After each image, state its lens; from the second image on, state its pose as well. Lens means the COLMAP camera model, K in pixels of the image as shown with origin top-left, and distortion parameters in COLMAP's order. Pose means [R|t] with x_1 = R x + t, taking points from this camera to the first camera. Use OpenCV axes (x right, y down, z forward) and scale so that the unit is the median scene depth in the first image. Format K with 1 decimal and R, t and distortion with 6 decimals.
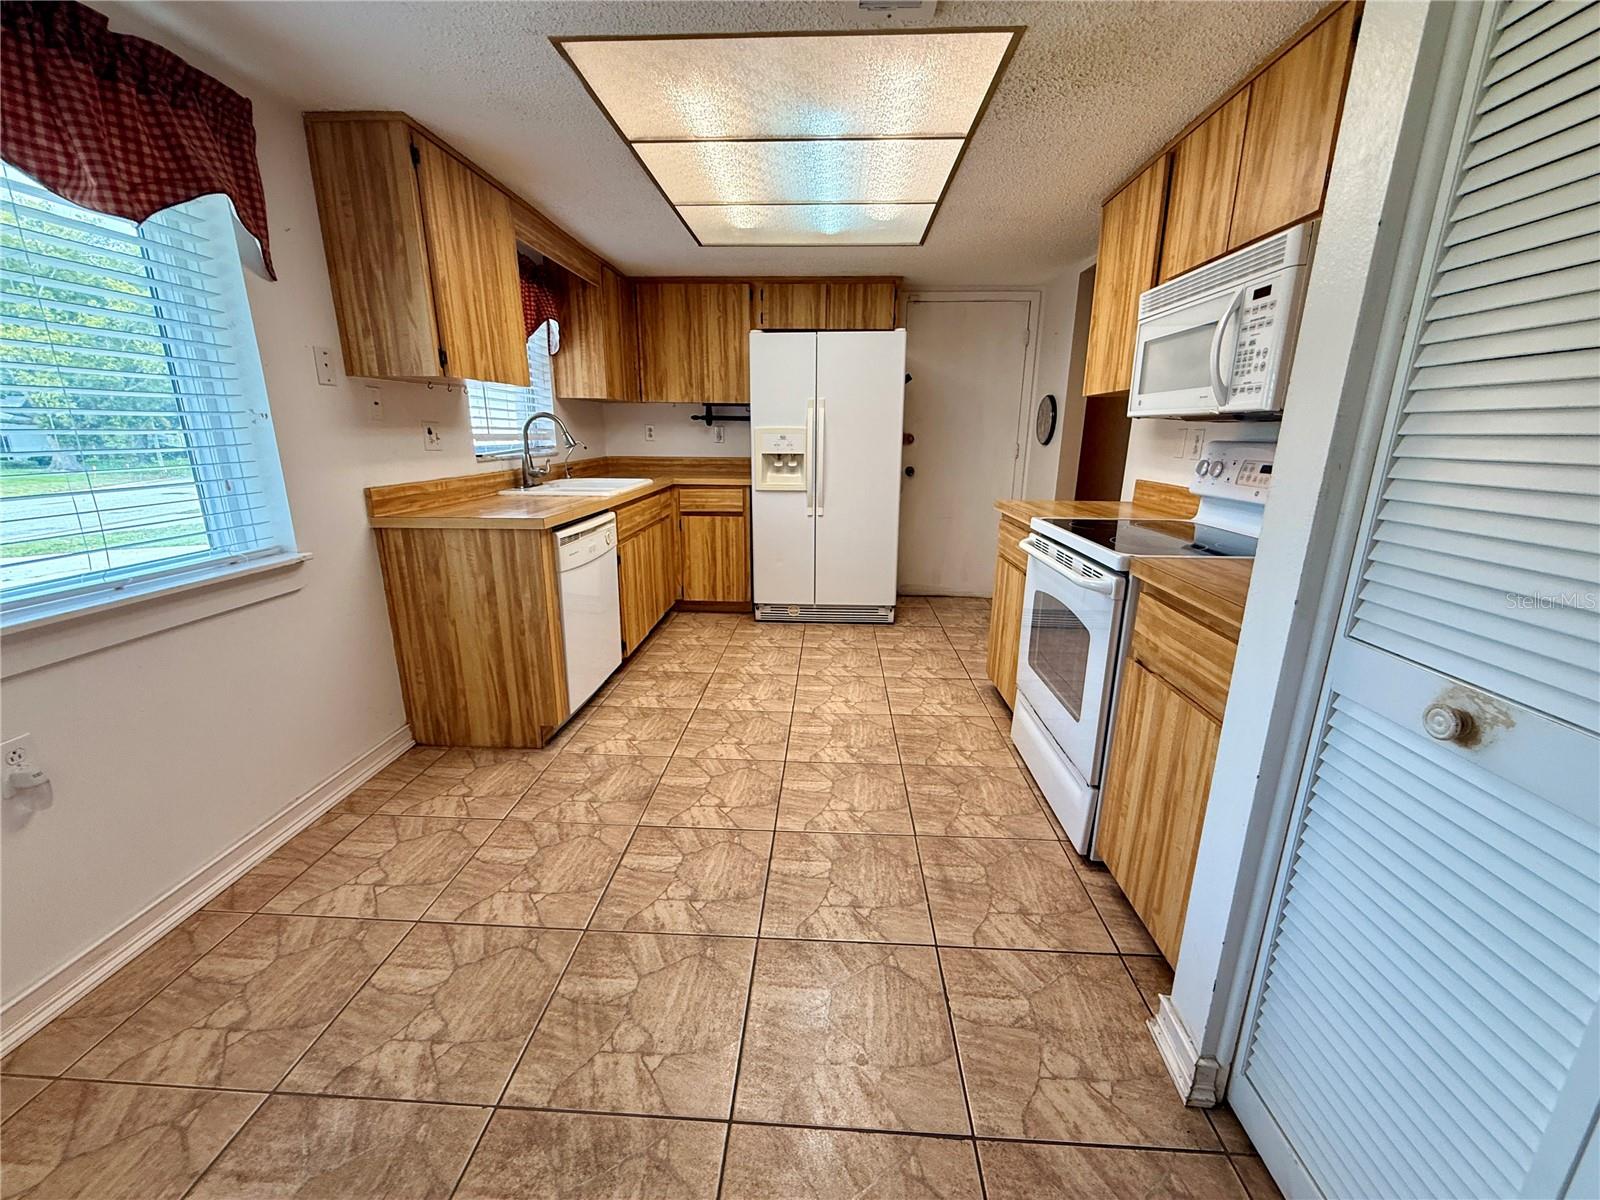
lens RADIAL K [[639.3, 0, 794.6], [0, 639.3, 596.7], [0, 0, 1]] dist [0.004399, 0.001105]
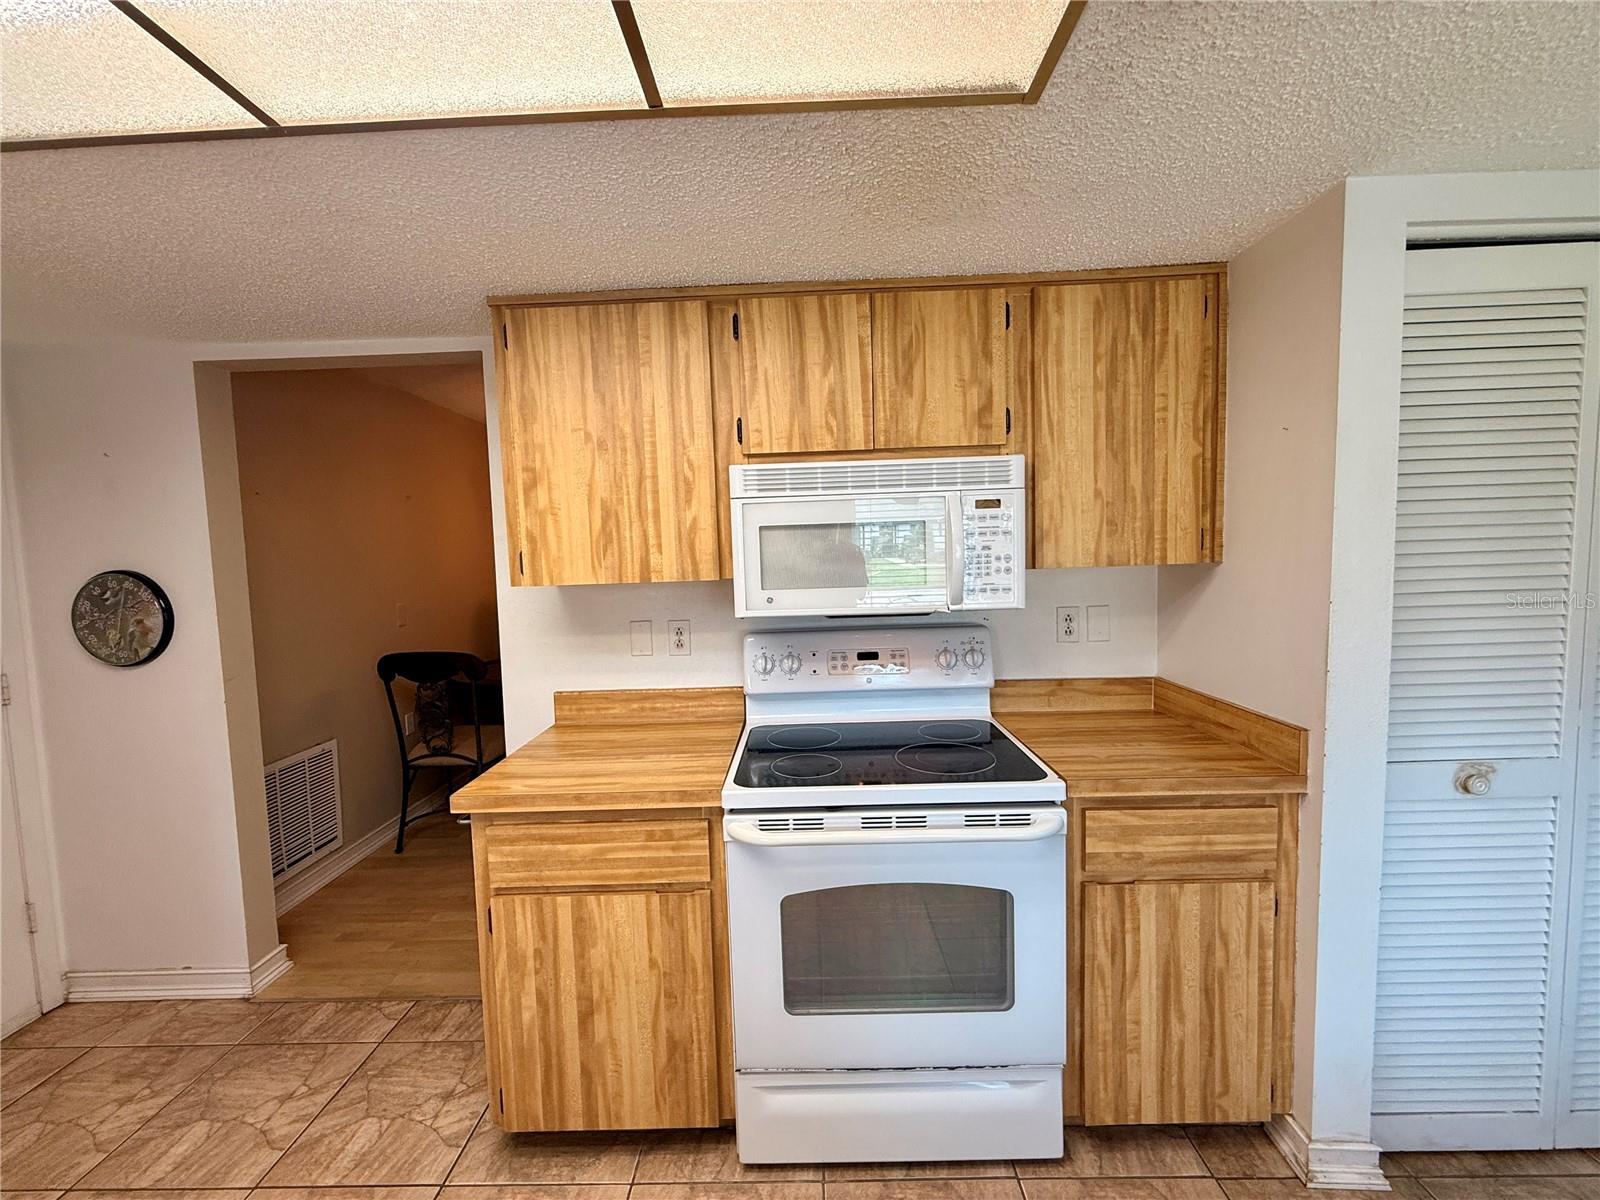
lens RADIAL K [[639.3, 0, 795.7], [0, 639.3, 599.3], [0, 0, 1]] dist [0.004399, 0.001105]
pose [[-0.042938, -0.084276, 0.995517, -0.246788], [0.286923, 0.953420, 0.093088, -0.382324], [-0.956991, 0.289634, -0.016757, 1.020092]]
